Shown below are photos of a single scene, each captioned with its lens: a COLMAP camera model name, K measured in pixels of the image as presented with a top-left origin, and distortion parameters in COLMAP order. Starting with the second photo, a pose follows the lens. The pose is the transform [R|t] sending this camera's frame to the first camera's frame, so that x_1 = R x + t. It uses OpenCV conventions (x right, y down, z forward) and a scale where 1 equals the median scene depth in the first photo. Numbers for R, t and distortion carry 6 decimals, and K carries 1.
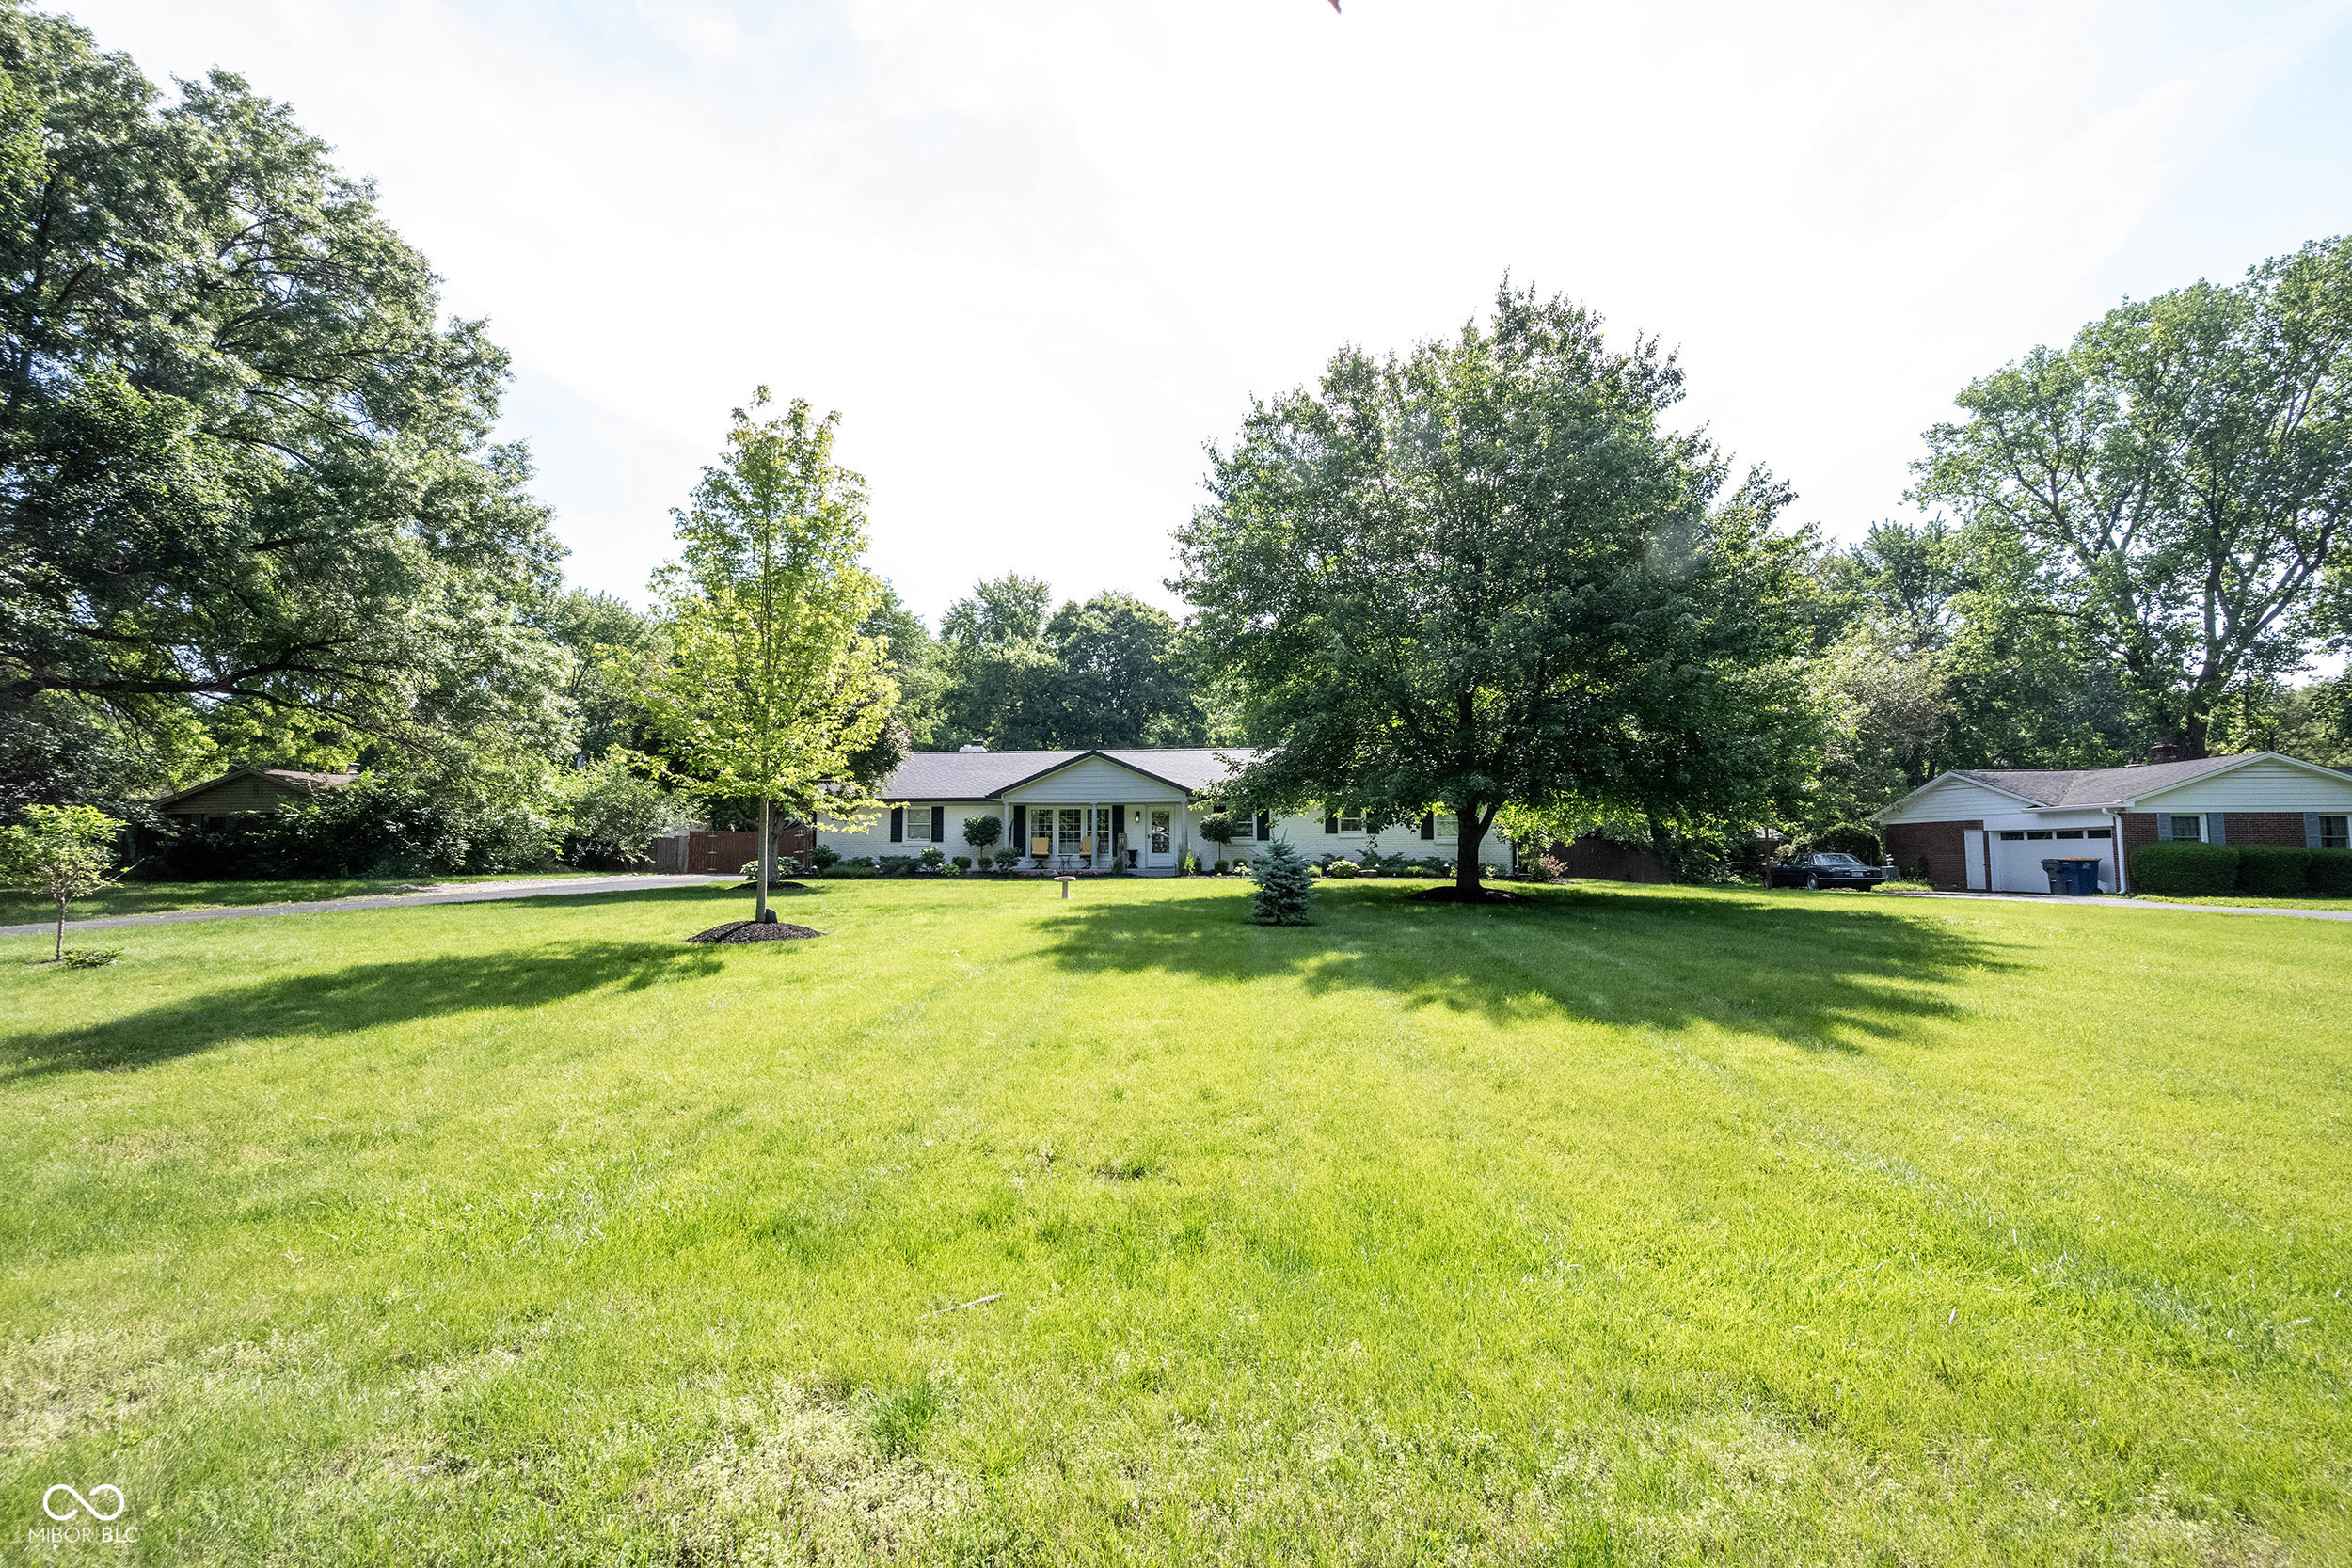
lens RADIAL K [[939.0, 0, 1176.1], [0, 939.0, 786.4], [0, 0, 1]] dist [0.000969, 0.000457]
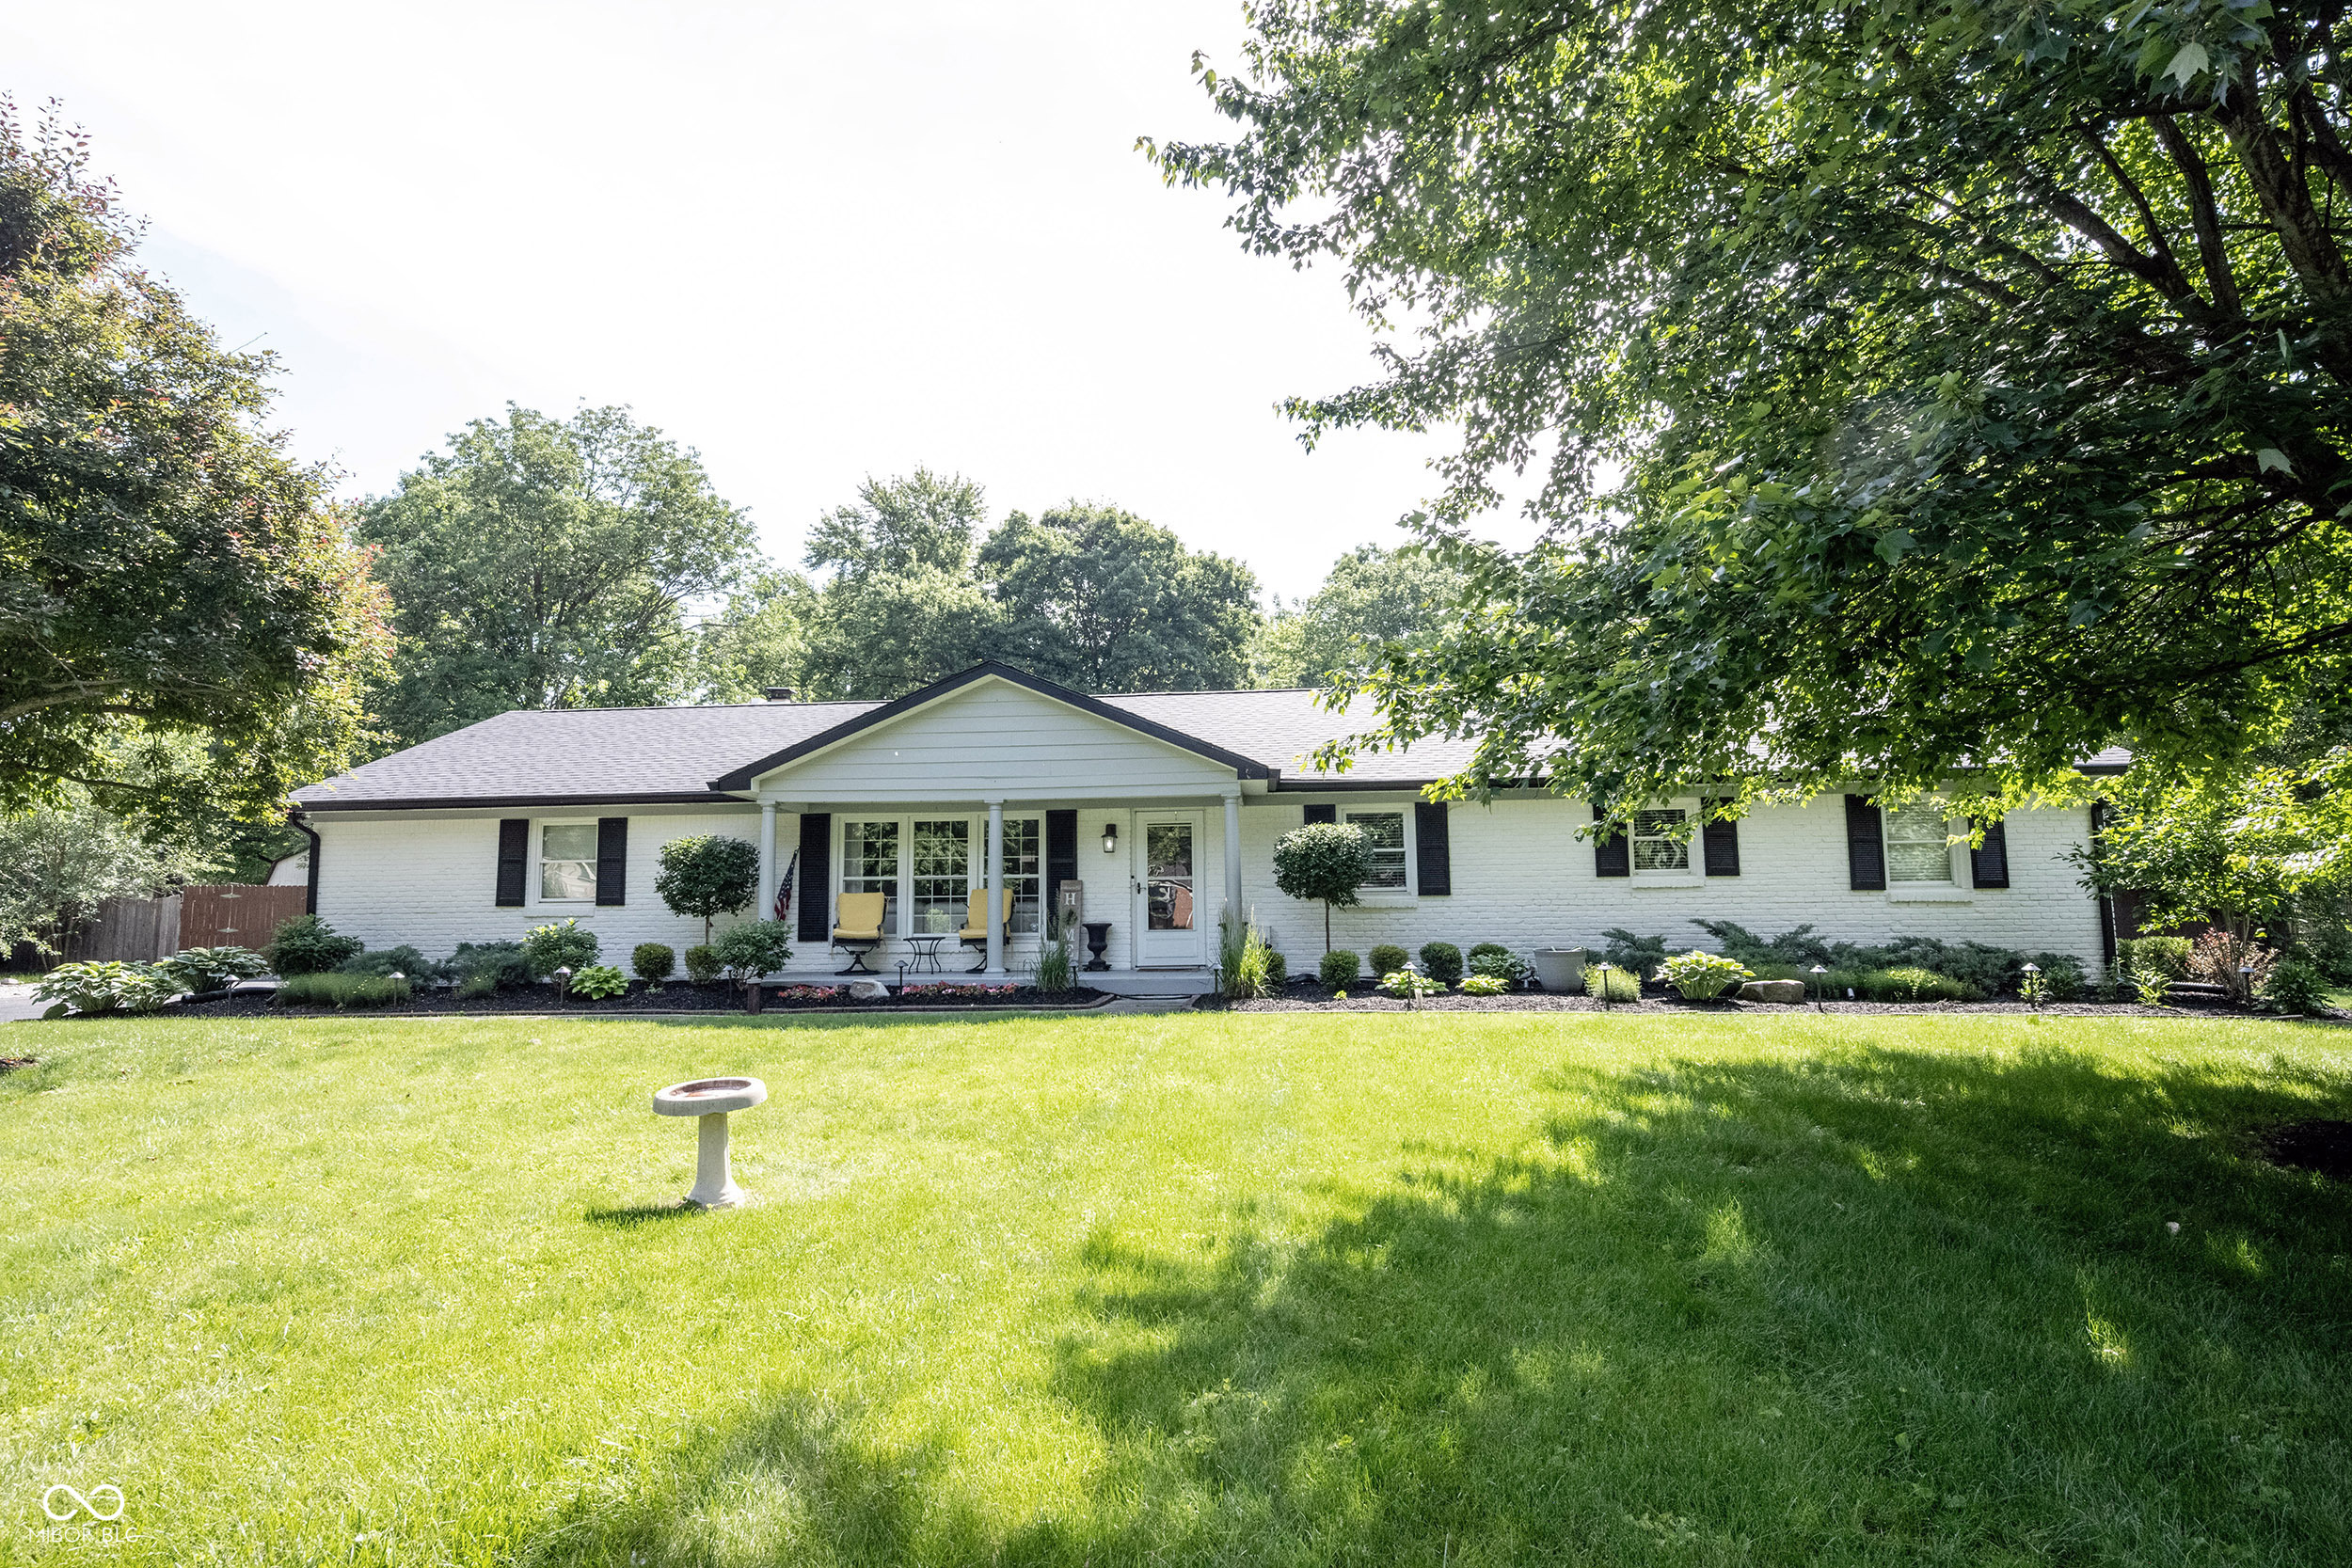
lens RADIAL K [[1206.3, 0, 1176.0], [0, 1206.3, 784.0], [0, 0, 1]] dist [0.000706, 0.000233]
pose [[0.999953, -0.008153, -0.005295, -0.016930], [0.007958, 0.999326, -0.035844, 0.045484], [0.005584, 0.035800, 0.999343, 0.801350]]
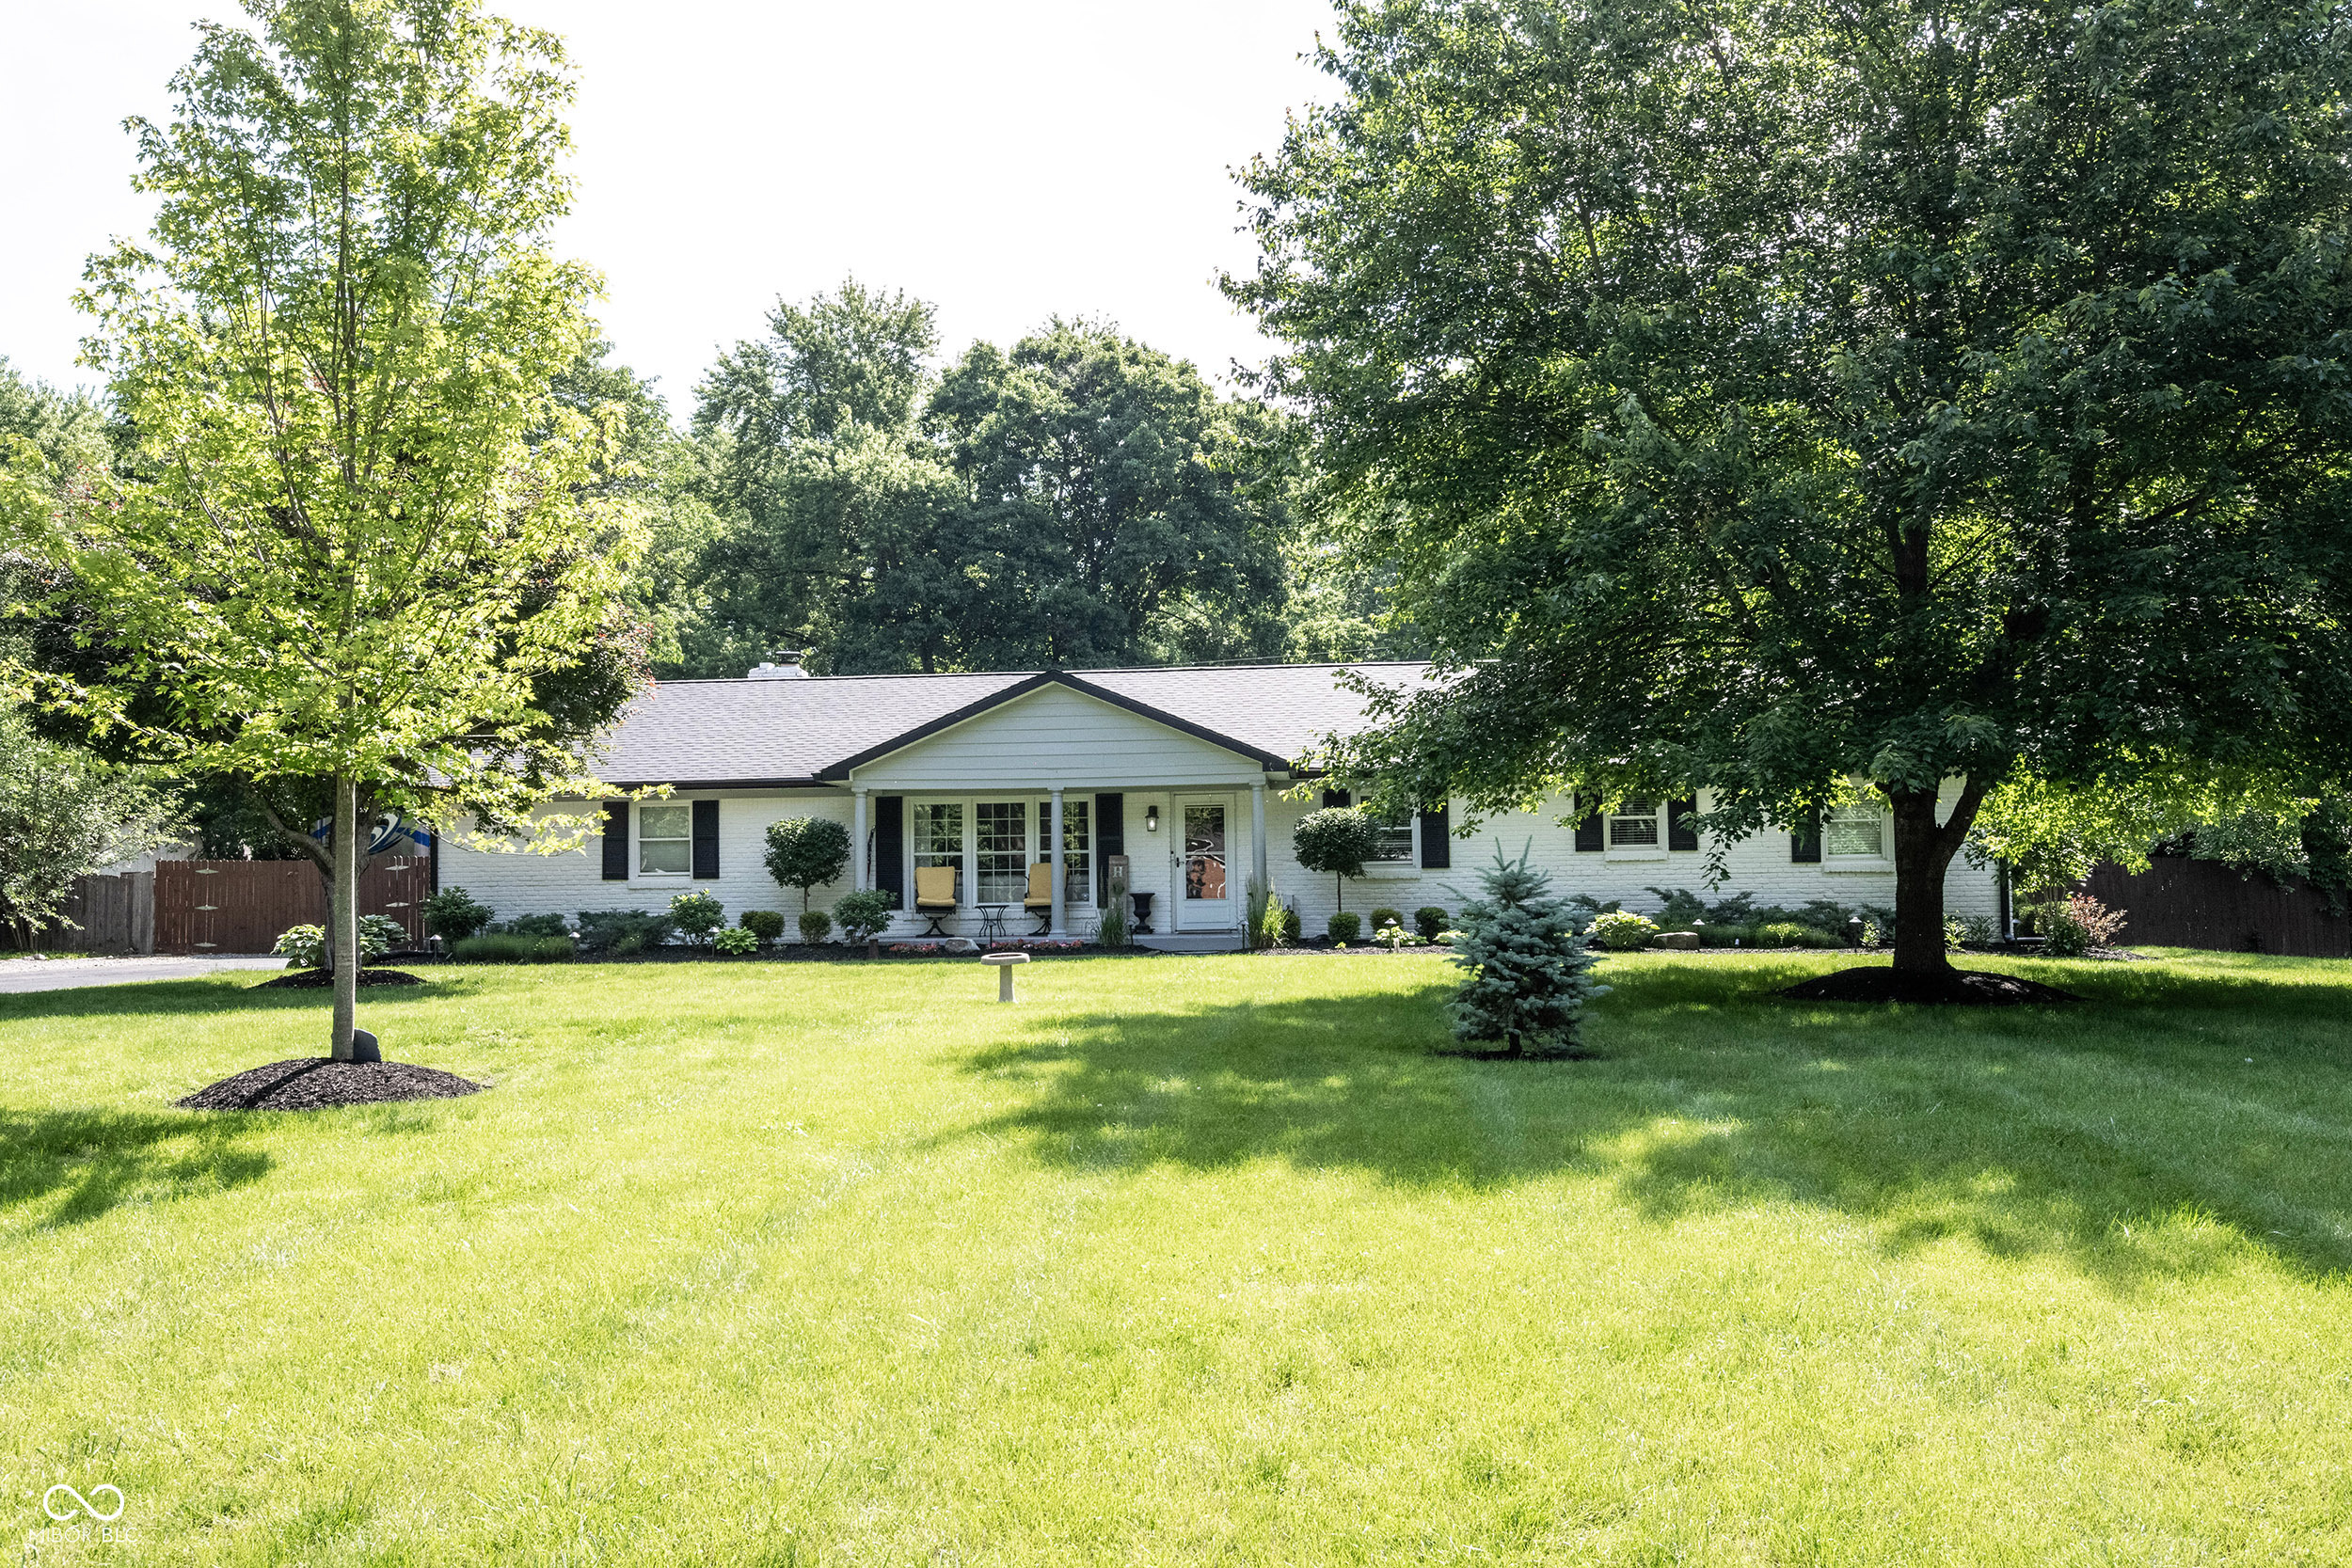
lens RADIAL K [[2068.5, 0, 1176.0], [0, 2068.5, 784.0], [0, 0, 1]] dist [-0.004644, -0.008703]
pose [[0.999833, -0.010363, -0.015074, -0.024070], [0.010578, 0.999842, 0.014279, 0.003485], [0.014924, -0.014436, 0.999784, 0.026850]]
